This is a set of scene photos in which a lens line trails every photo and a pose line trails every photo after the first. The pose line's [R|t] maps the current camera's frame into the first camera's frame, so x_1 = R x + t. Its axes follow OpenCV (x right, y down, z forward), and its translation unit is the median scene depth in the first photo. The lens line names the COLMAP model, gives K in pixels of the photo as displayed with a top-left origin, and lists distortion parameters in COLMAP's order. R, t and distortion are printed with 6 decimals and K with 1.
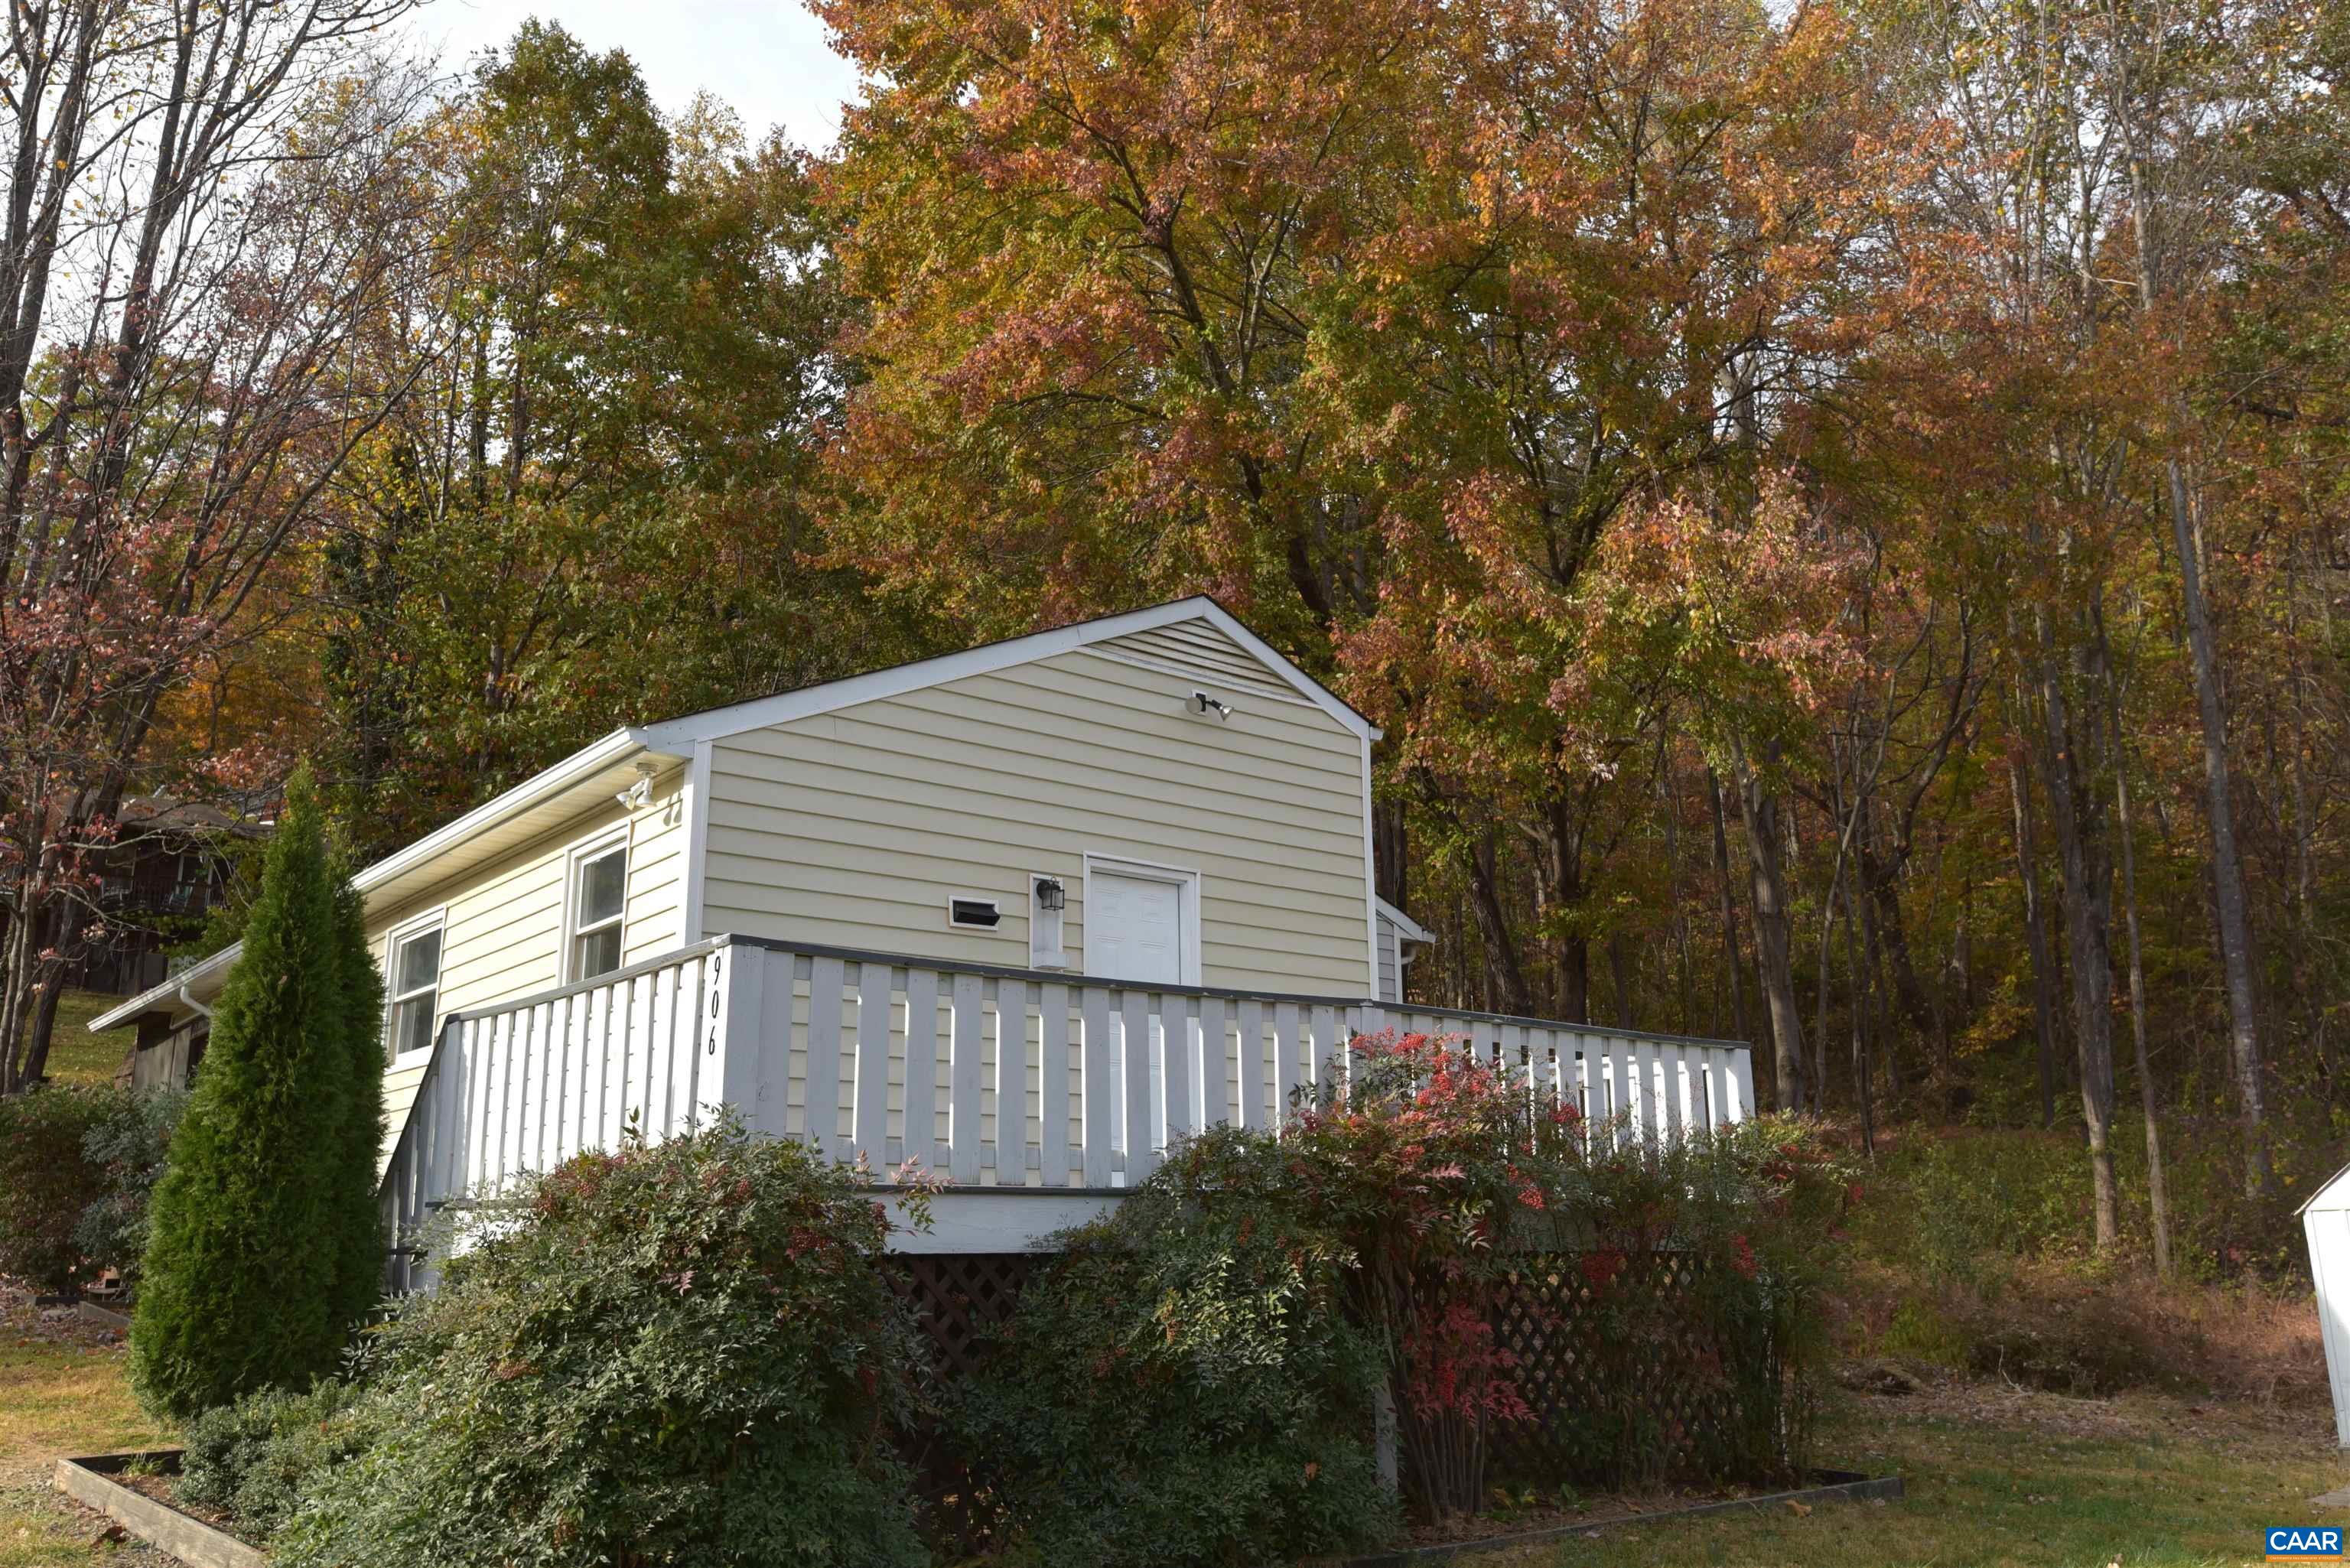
lens RADIAL K [[1933.0, 0, 1180.9], [0, 1933.0, 788.2], [0, 0, 1]] dist [0.031797, -0.007816]
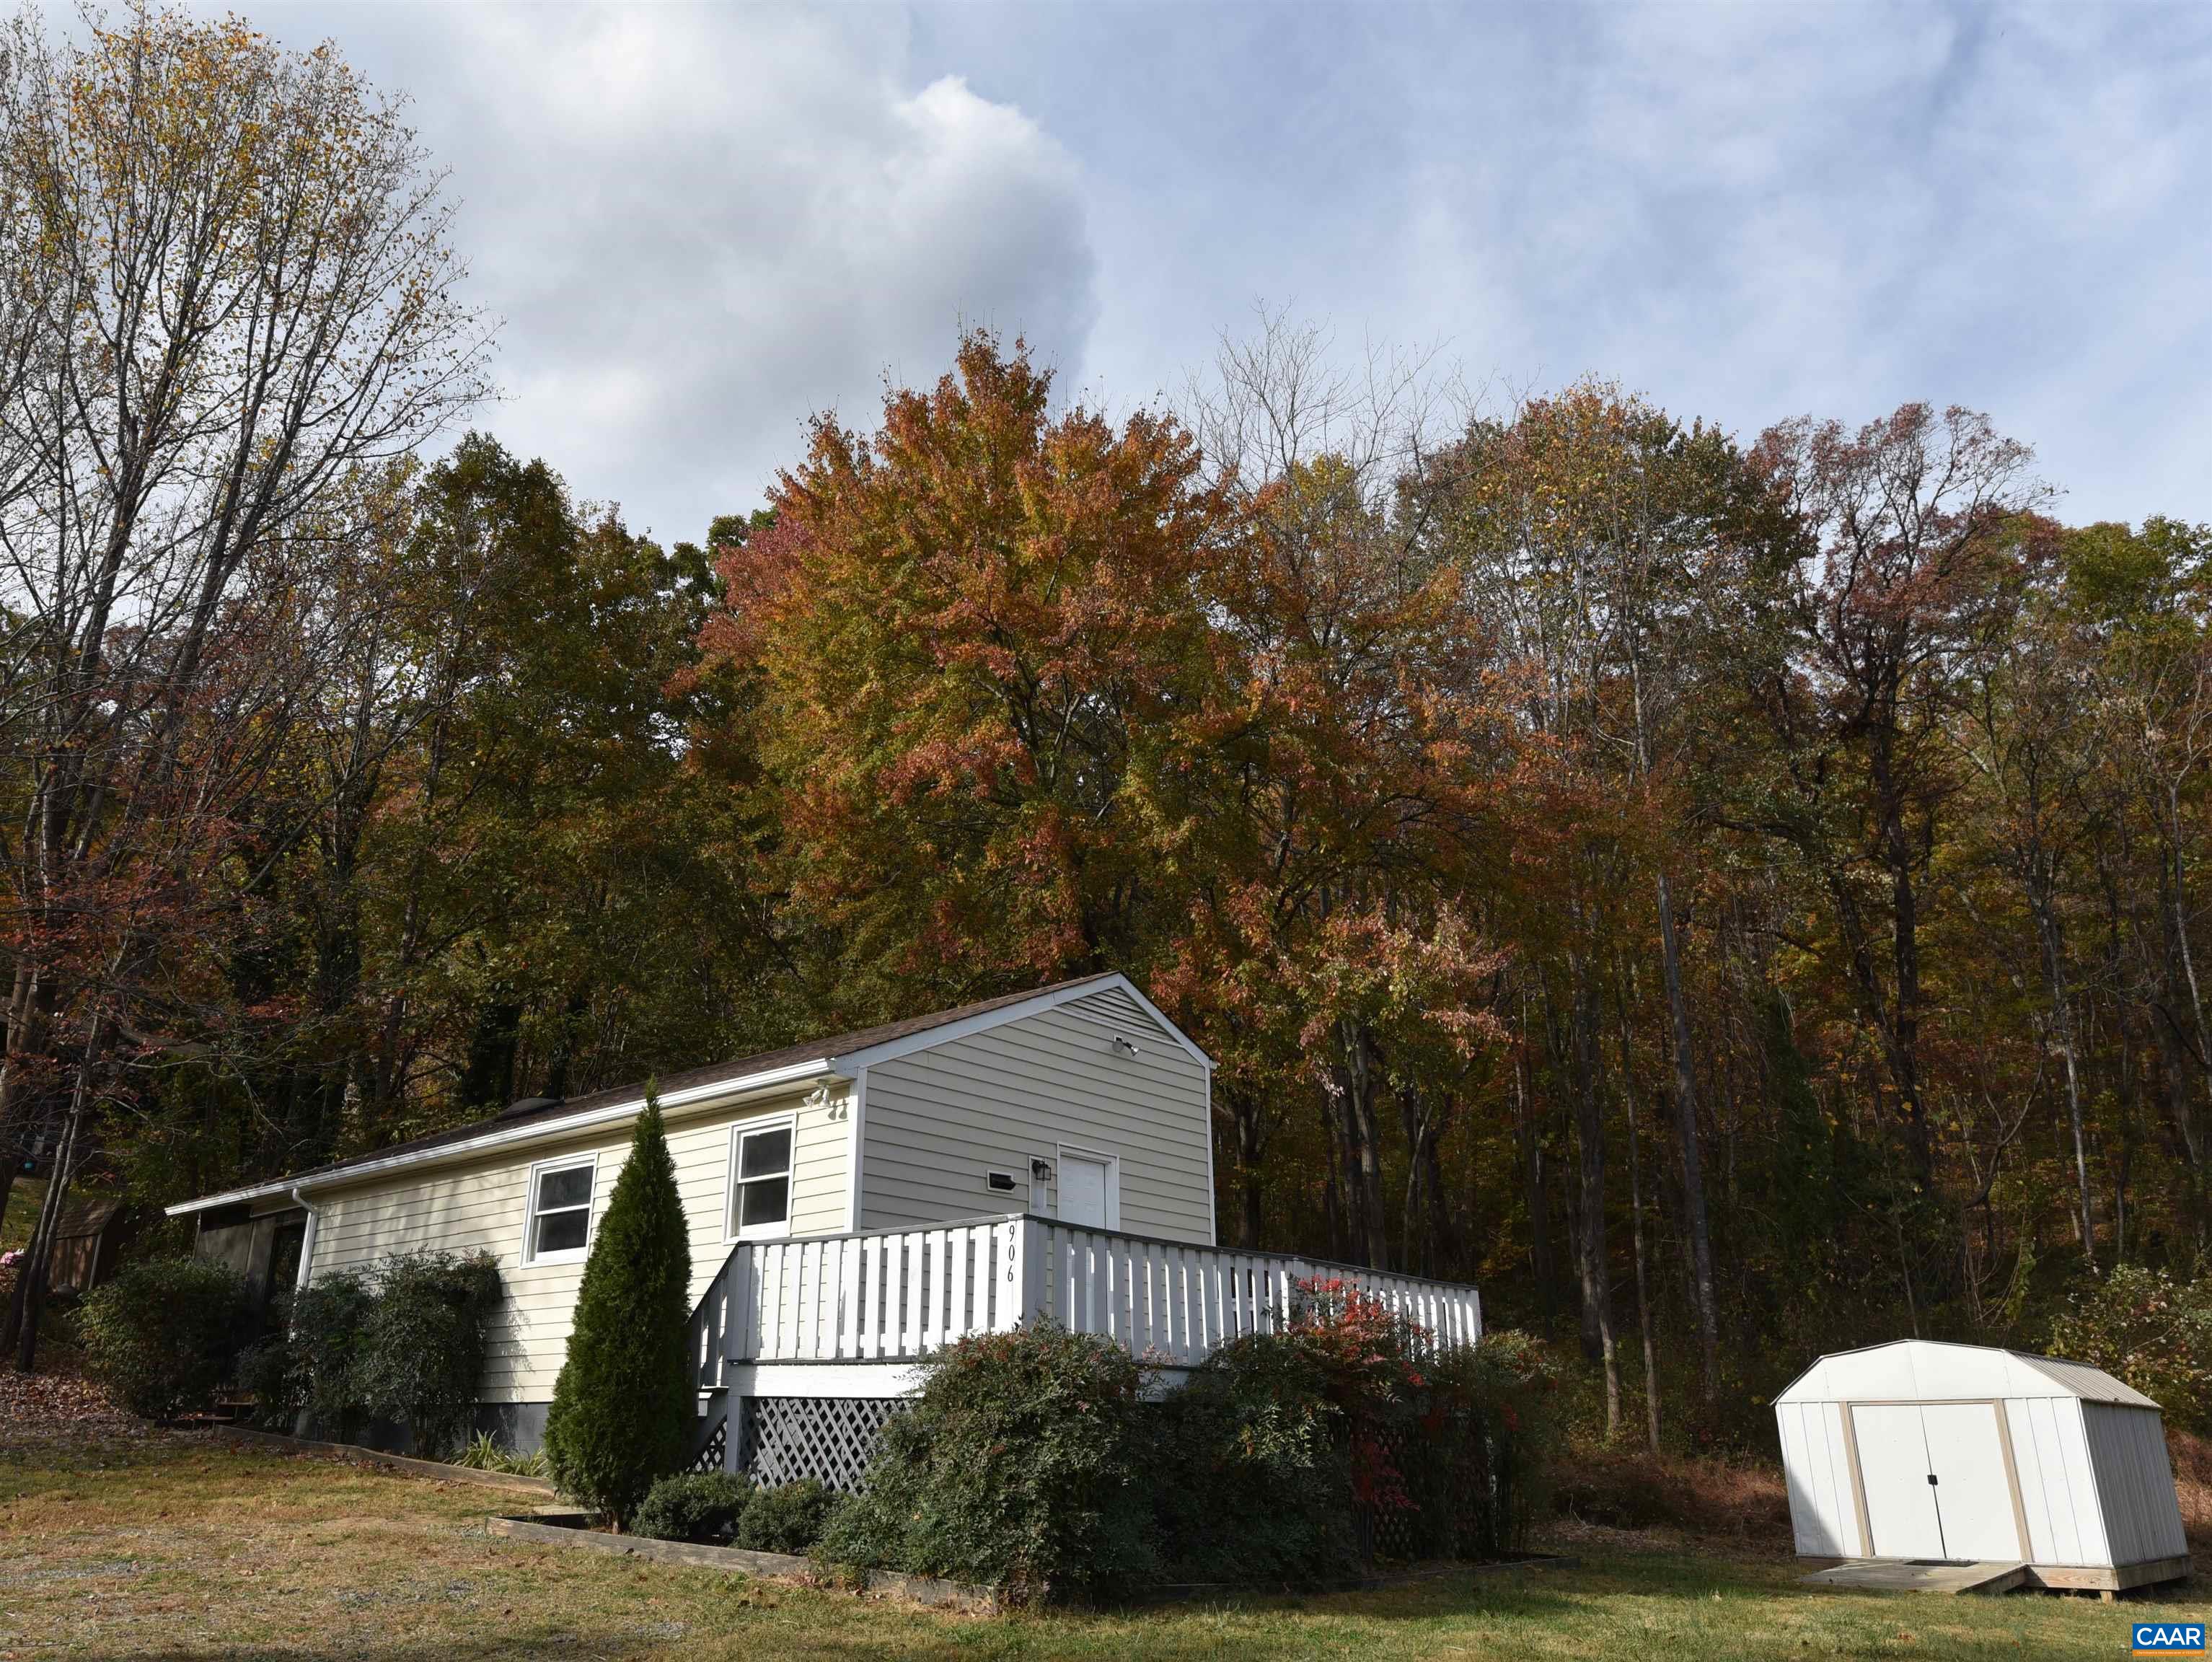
lens RADIAL K [[1649.5, 0, 1018.9], [0, 1649.5, 823.0], [0, 0, 1]] dist [0.006695, -0.000602]
pose [[0.988492, 0.075271, 0.131213, -0.261627], [-0.059290, 0.990792, -0.121717, -0.055201], [-0.139167, 0.112537, 0.983854, -0.312744]]
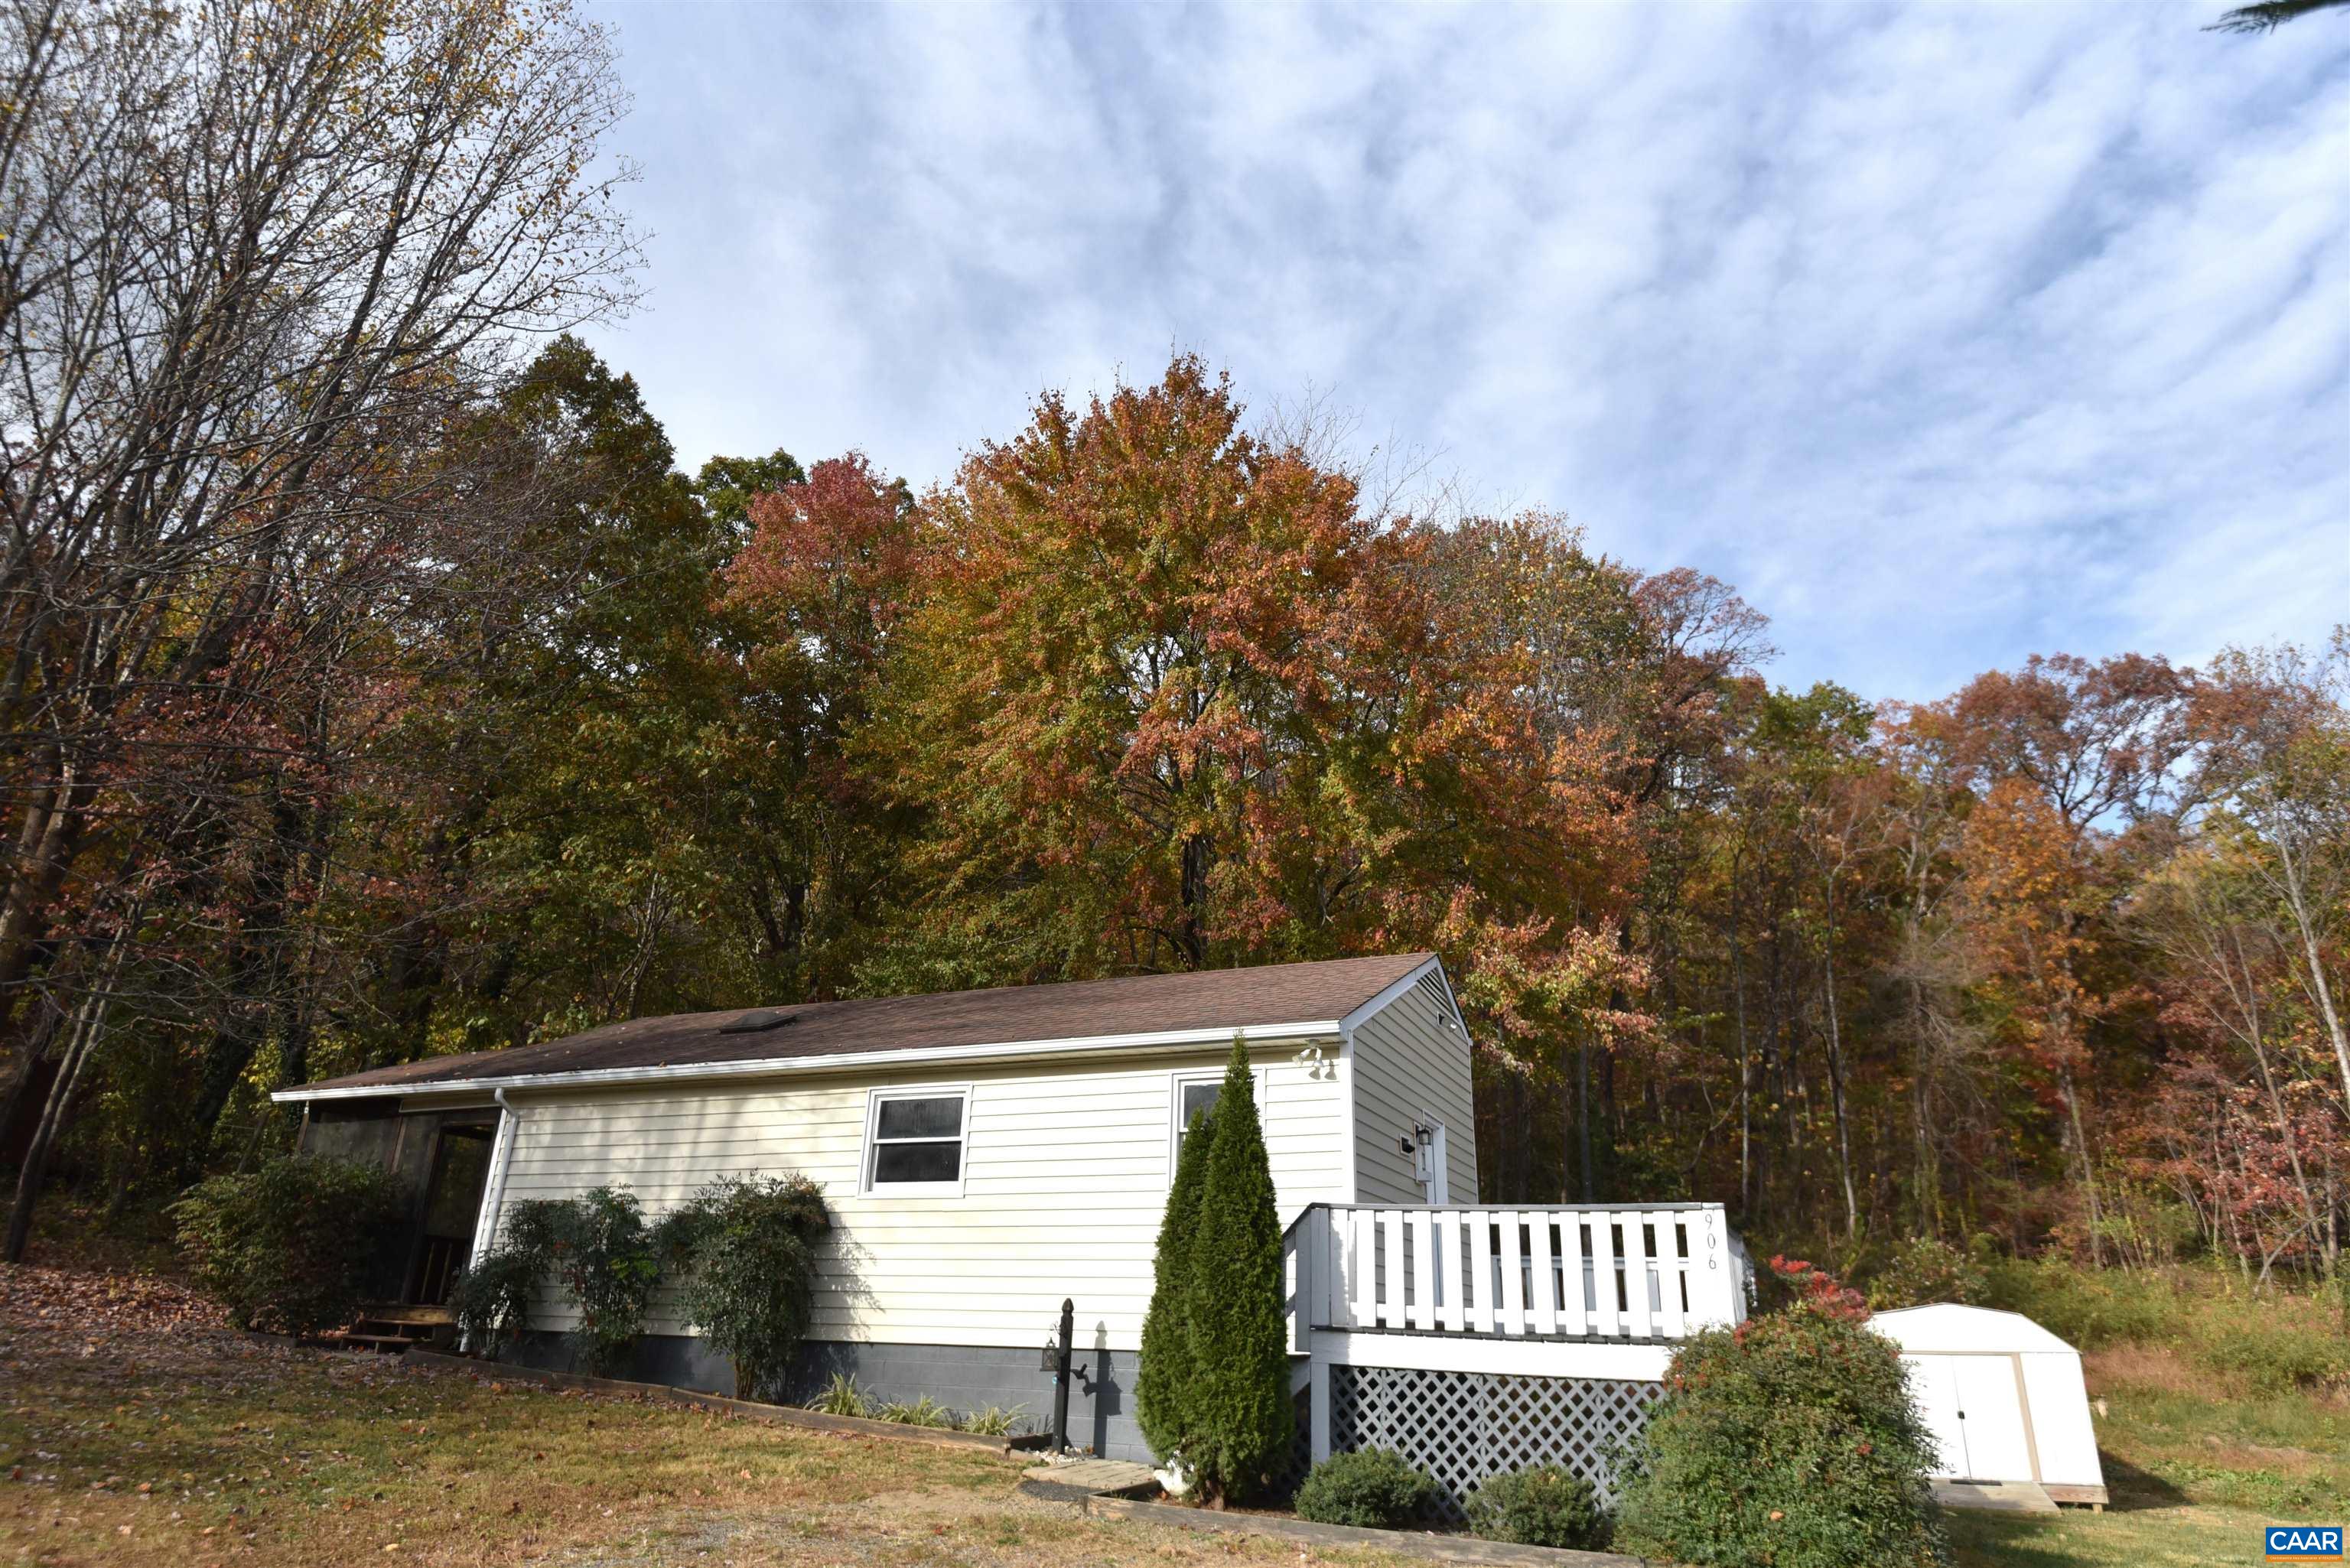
lens RADIAL K [[1438.4, 0, 1163.6], [0, 1438.4, 797.8], [0, 0, 1]] dist [0.027685, 0.001484]
pose [[0.902587, 0.215227, 0.372845, -0.730071], [-0.163053, 0.972445, -0.166630, 0.010324], [-0.398434, 0.089604, 0.912809, -0.036497]]
